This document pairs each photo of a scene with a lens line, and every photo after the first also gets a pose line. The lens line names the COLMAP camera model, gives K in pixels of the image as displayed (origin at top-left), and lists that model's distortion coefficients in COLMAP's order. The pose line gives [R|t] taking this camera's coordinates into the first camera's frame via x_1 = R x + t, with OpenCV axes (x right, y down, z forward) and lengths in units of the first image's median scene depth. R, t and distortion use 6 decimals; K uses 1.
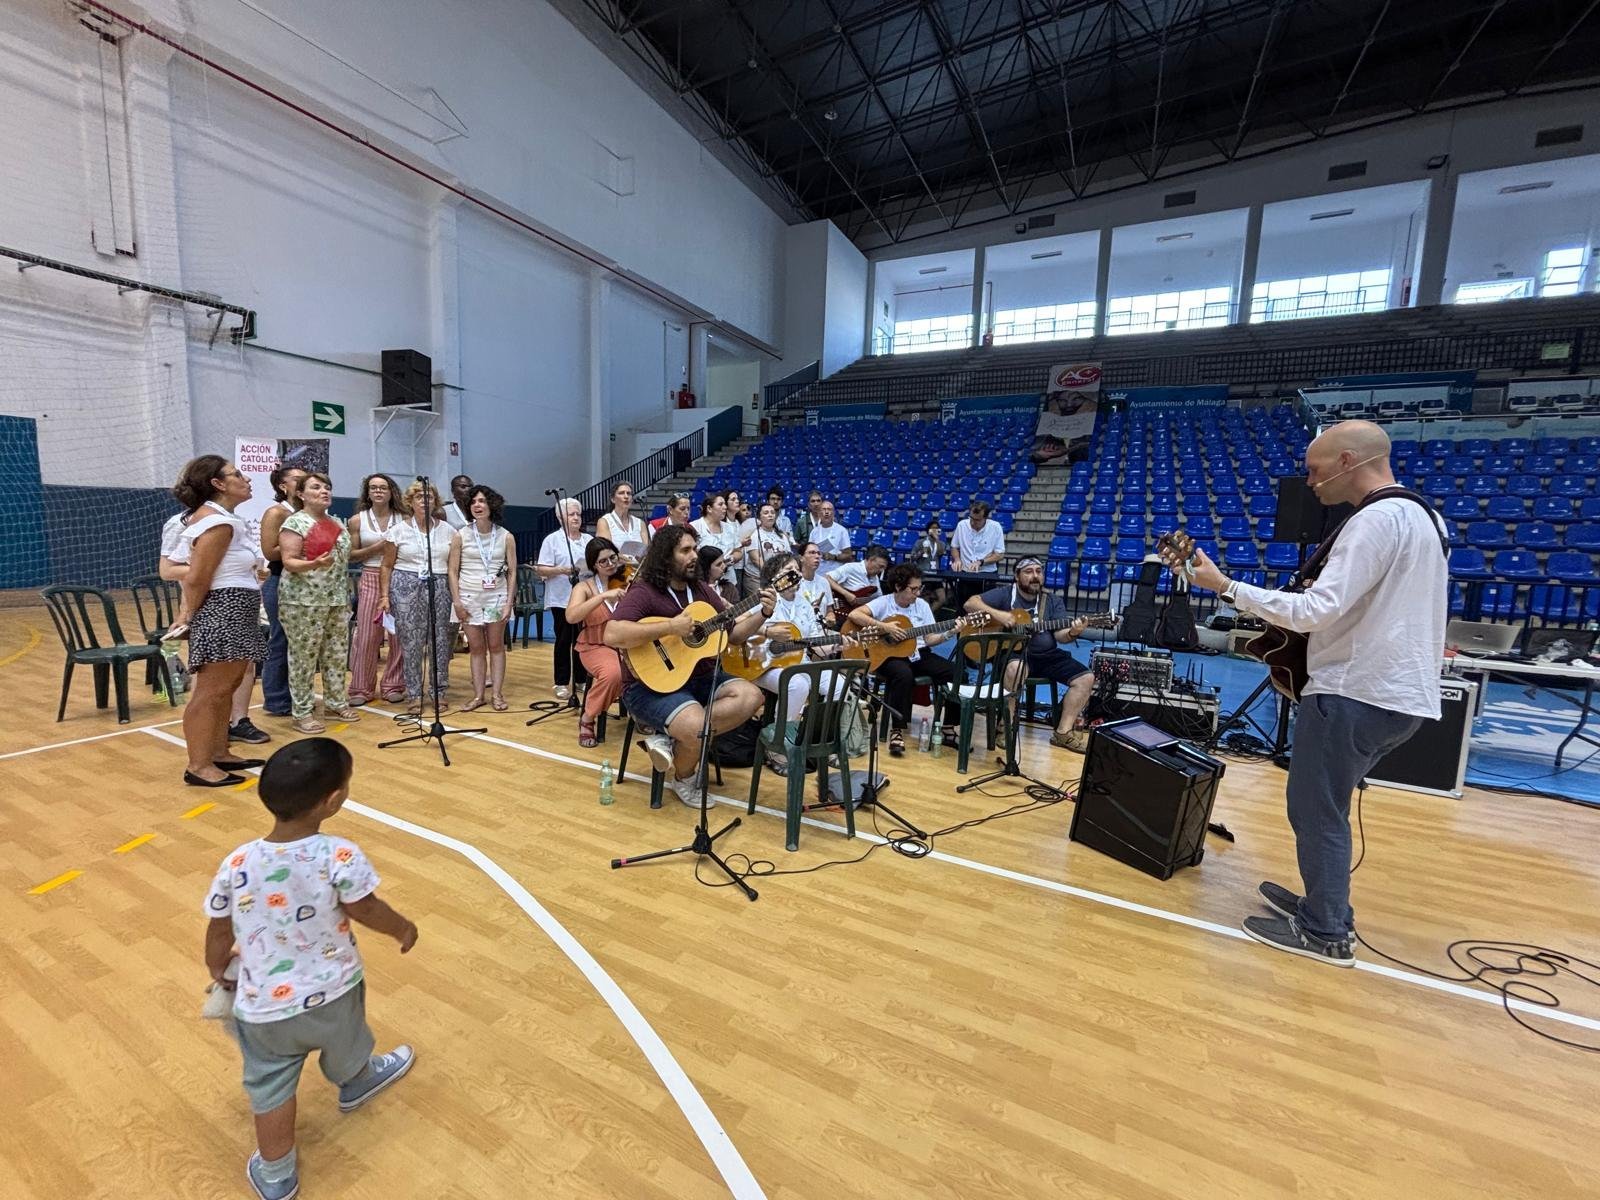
lens RADIAL K [[648.5, 0, 800.0], [0, 648.5, 600.0], [0, 0, 1]] dist [-0.000377, -0.000028]
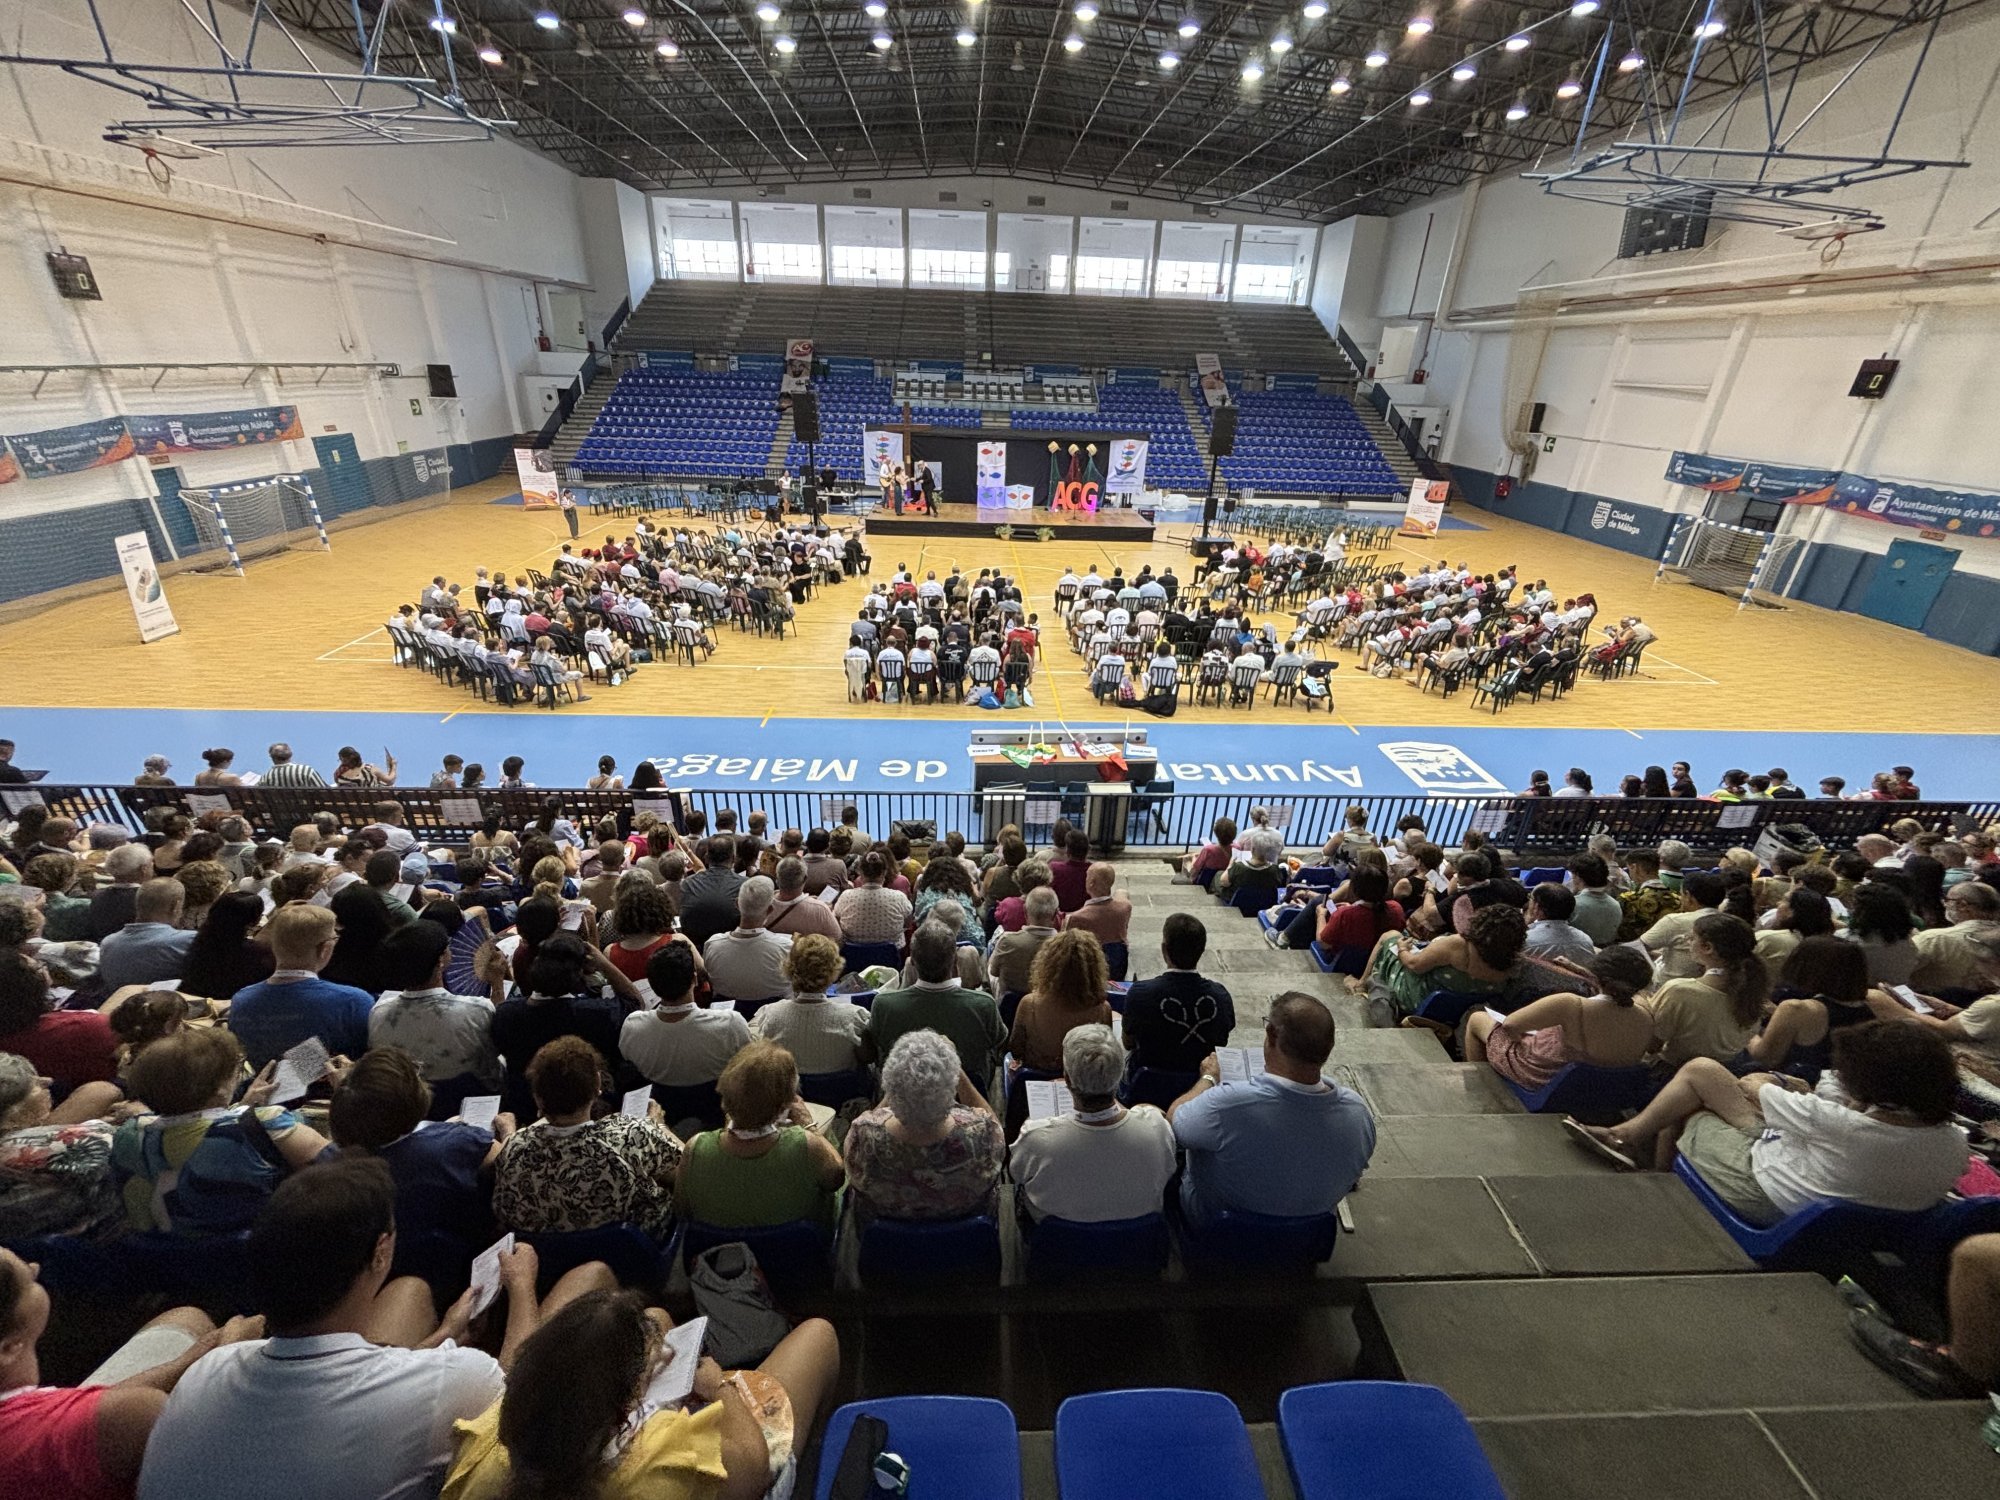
lens RADIAL K [[810.6, 0, 1000.0], [0, 810.6, 750.0], [0, 0, 1]] dist [-0.000377, -0.000028]
pose [[0.877616, -0.214118, 0.428886, -0.215830], [0.055874, 0.934291, 0.352105, -0.036075], [-0.476097, -0.285049, 0.831913, -1.045274]]
